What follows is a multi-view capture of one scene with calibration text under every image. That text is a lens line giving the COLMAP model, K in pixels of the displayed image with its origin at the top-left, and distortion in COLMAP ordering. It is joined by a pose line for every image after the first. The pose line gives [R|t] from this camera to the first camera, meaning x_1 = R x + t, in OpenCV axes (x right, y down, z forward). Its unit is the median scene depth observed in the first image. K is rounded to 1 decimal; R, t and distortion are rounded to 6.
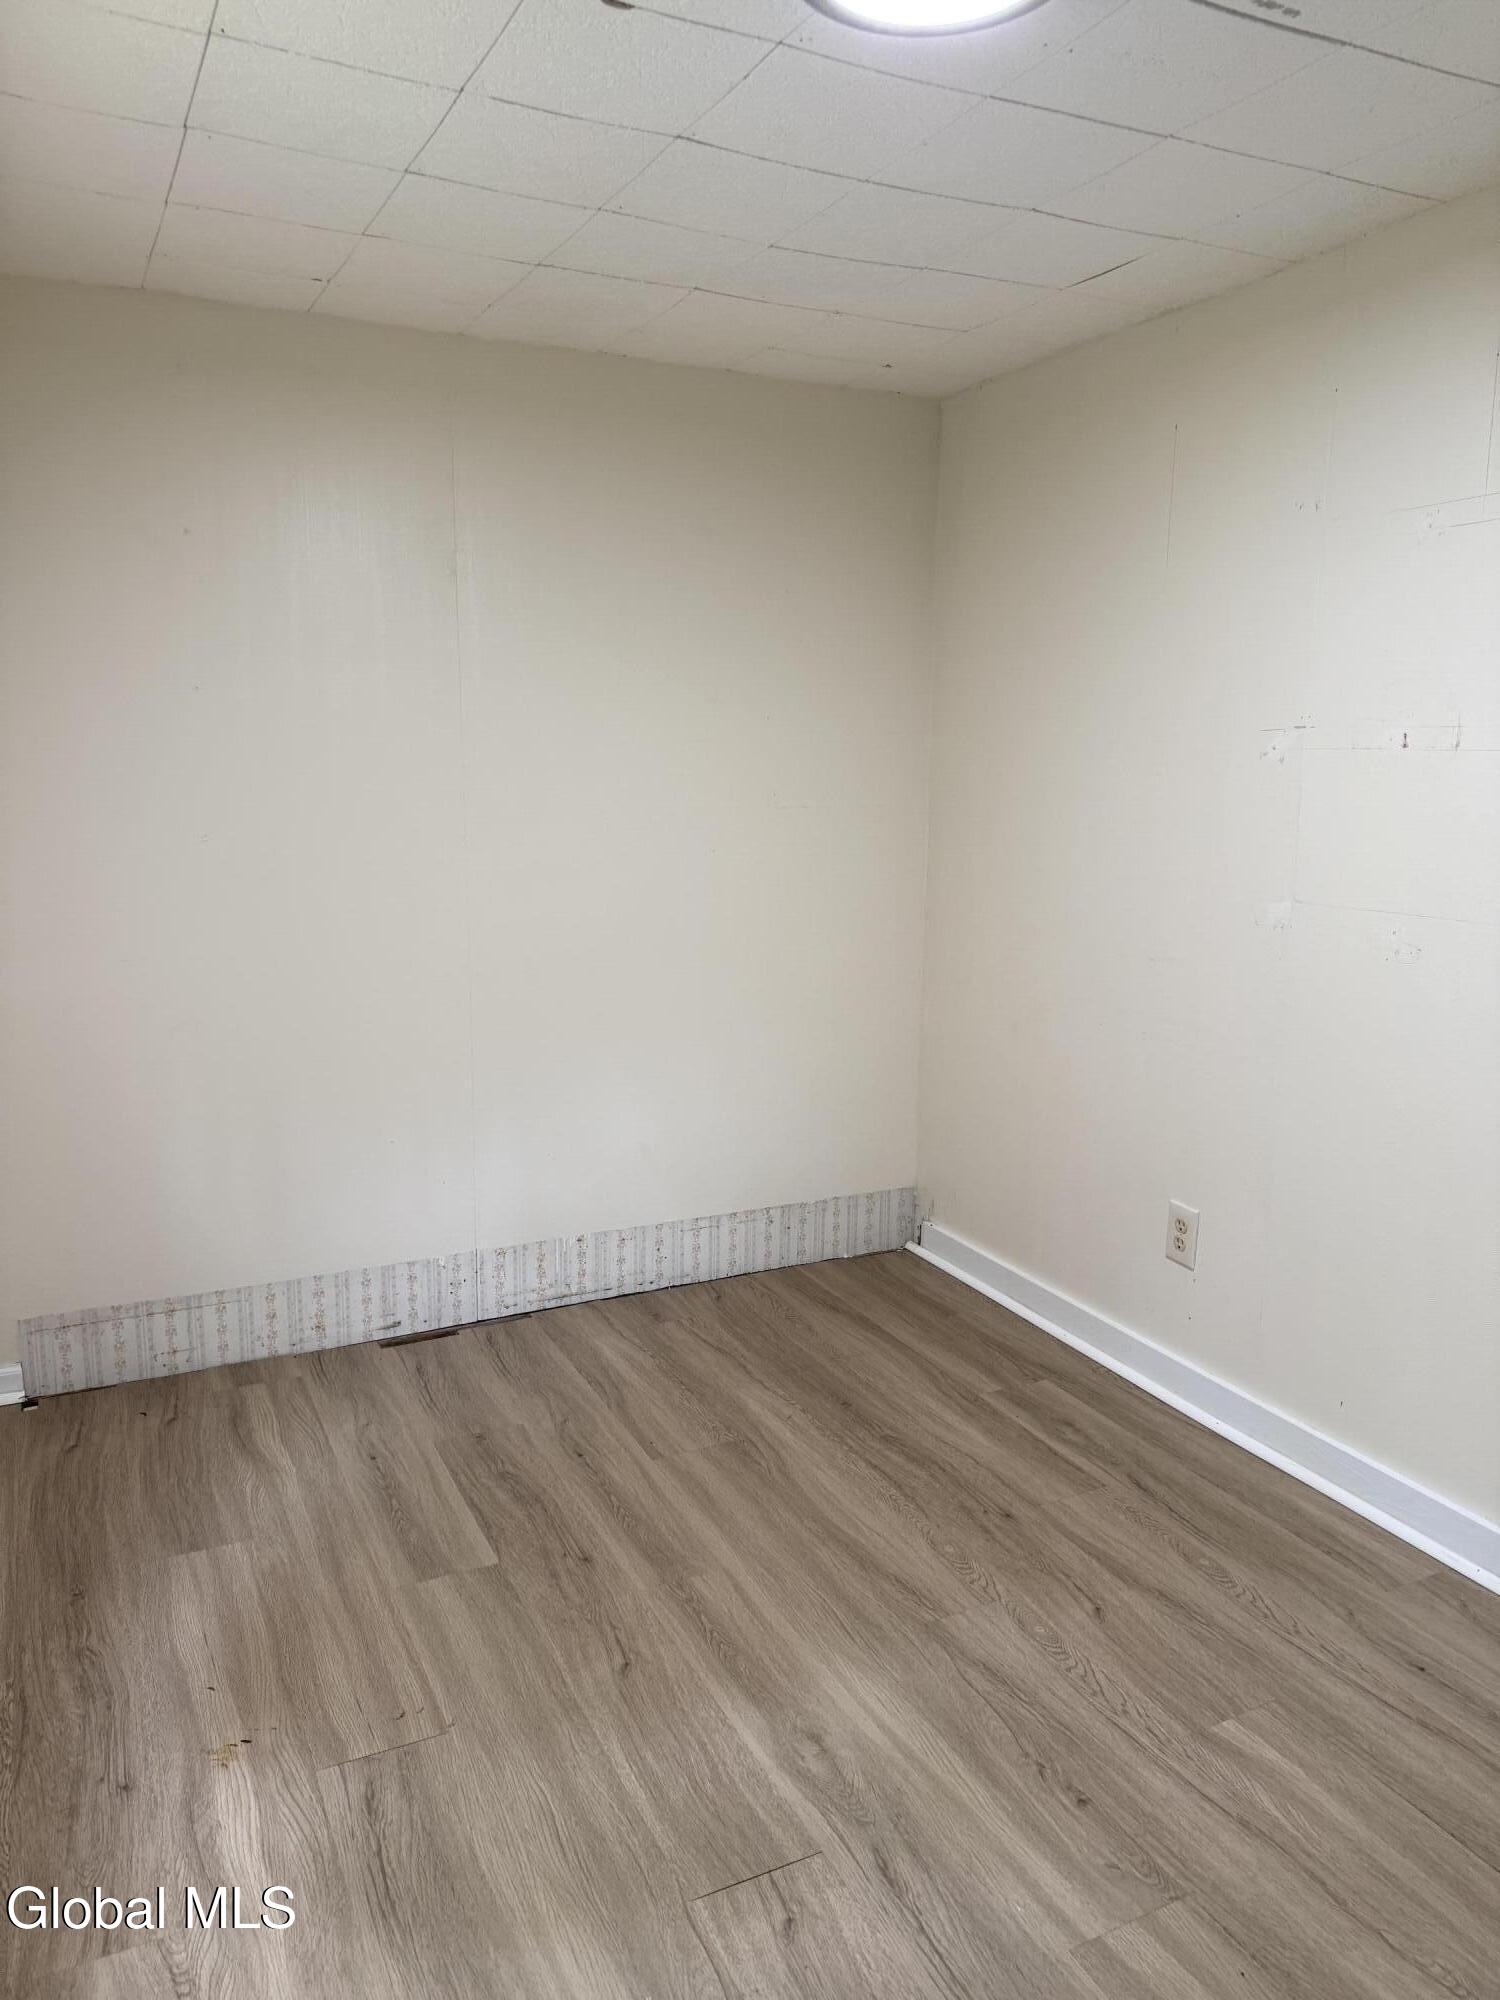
lens RADIAL K [[1418.3, 0, 750.0], [0, 1418.3, 1000.0], [0, 0, 1]] dist [0.063141, -0.100600]
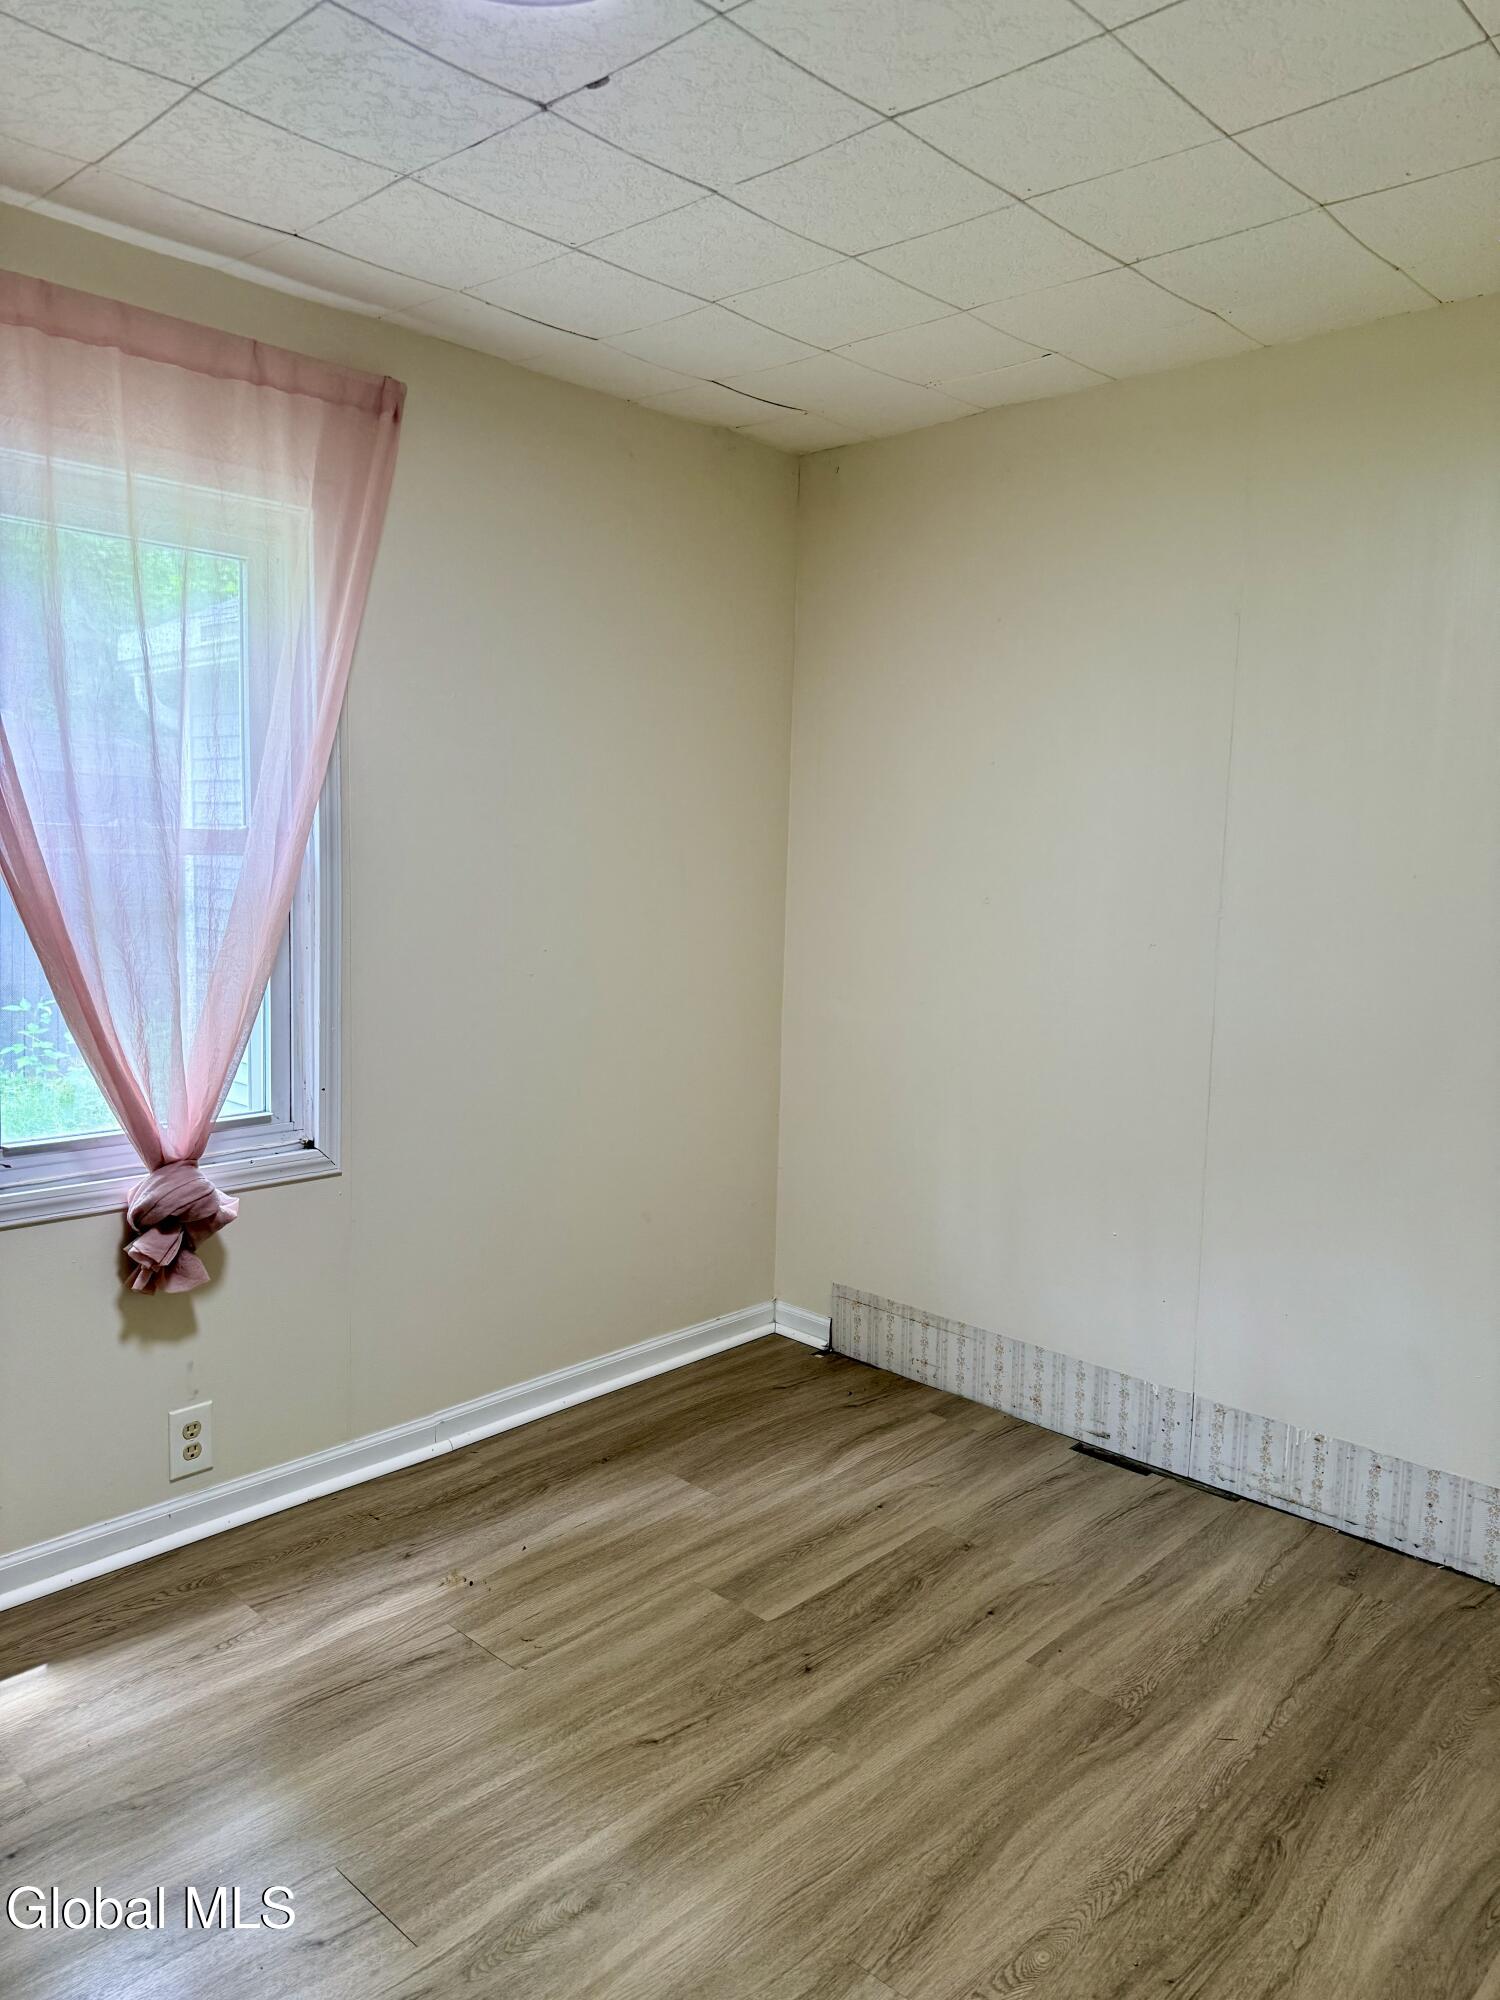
lens RADIAL K [[1442.5, 0, 750.0], [0, 1442.5, 1000.0], [0, 0, 1]] dist [0.004435, -0.003826]
pose [[0.359305, 0.120399, -0.925421, 0.579128], [-0.191740, 0.980011, 0.053056, -0.060371], [0.913310, 0.158377, 0.375208, 0.473279]]
